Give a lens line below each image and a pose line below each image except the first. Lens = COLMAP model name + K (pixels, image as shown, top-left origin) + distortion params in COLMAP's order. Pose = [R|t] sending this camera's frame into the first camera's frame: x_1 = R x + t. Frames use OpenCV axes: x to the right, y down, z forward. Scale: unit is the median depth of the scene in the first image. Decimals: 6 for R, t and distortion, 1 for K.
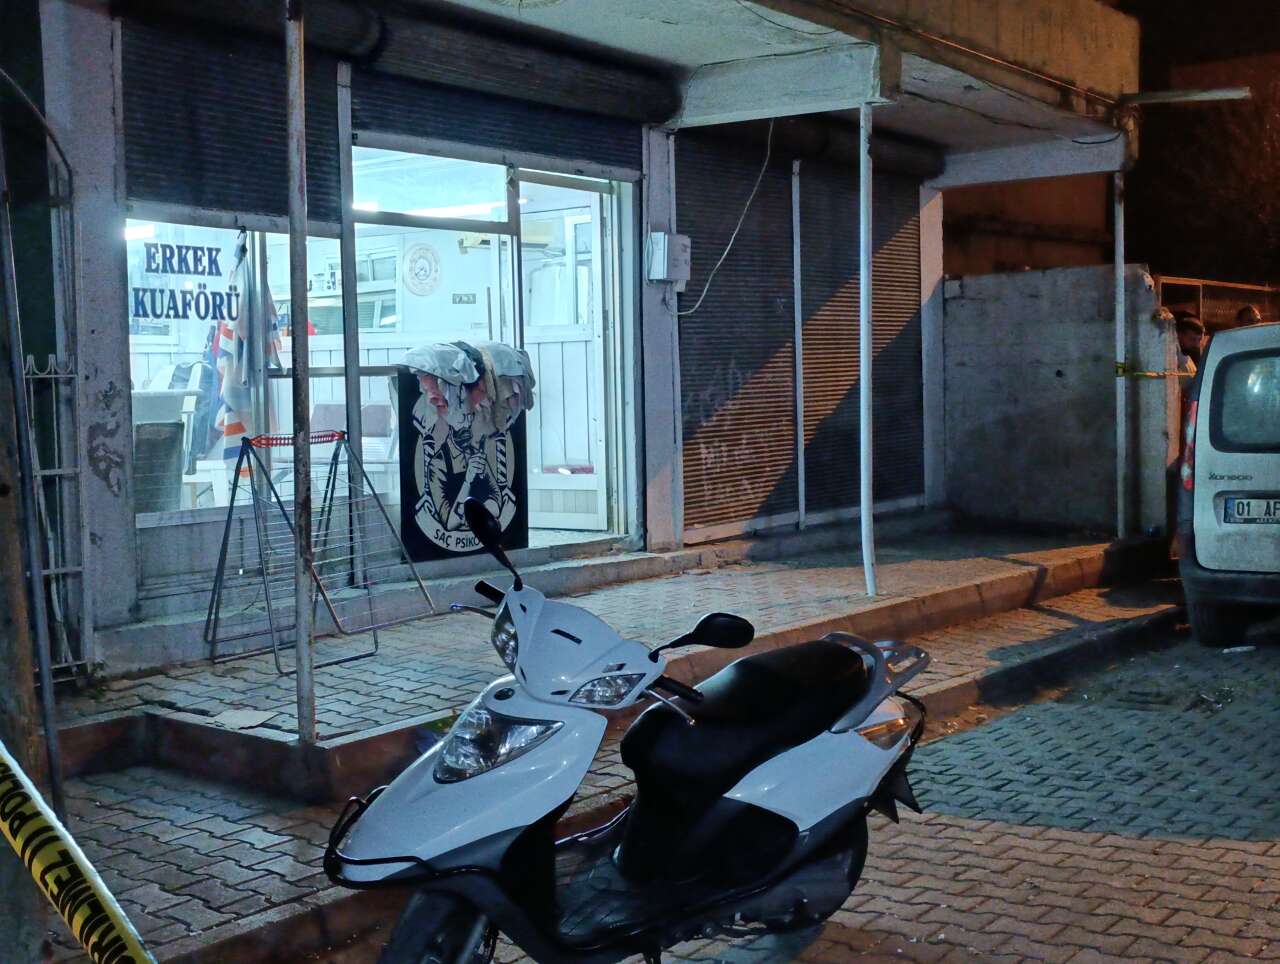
lens RADIAL K [[1682.3, 0, 646.3], [0, 1682.3, 493.4], [0, 0, 1]] dist [0.086393, 0.000000]
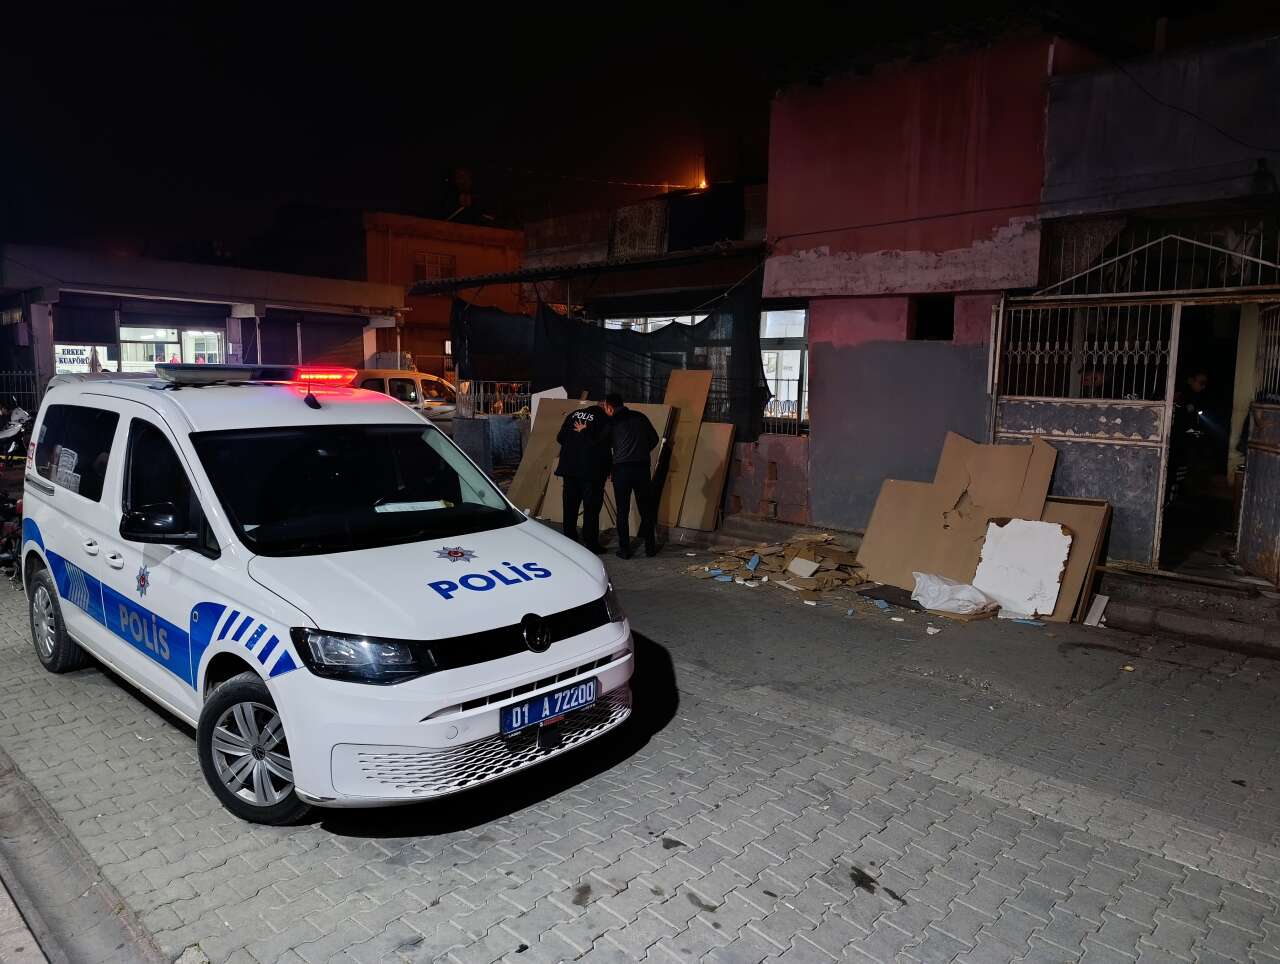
lens RADIAL K [[874.6, 0, 640.1], [0, 874.6, 481.6], [0, 0, 1]] dist [0.000353, 0.000151]
pose [[0.993083, 0.049532, -0.106457, 1.404773], [-0.043442, 0.997325, 0.058781, 0.016897], [0.109084, -0.053750, 0.992578, -1.175240]]
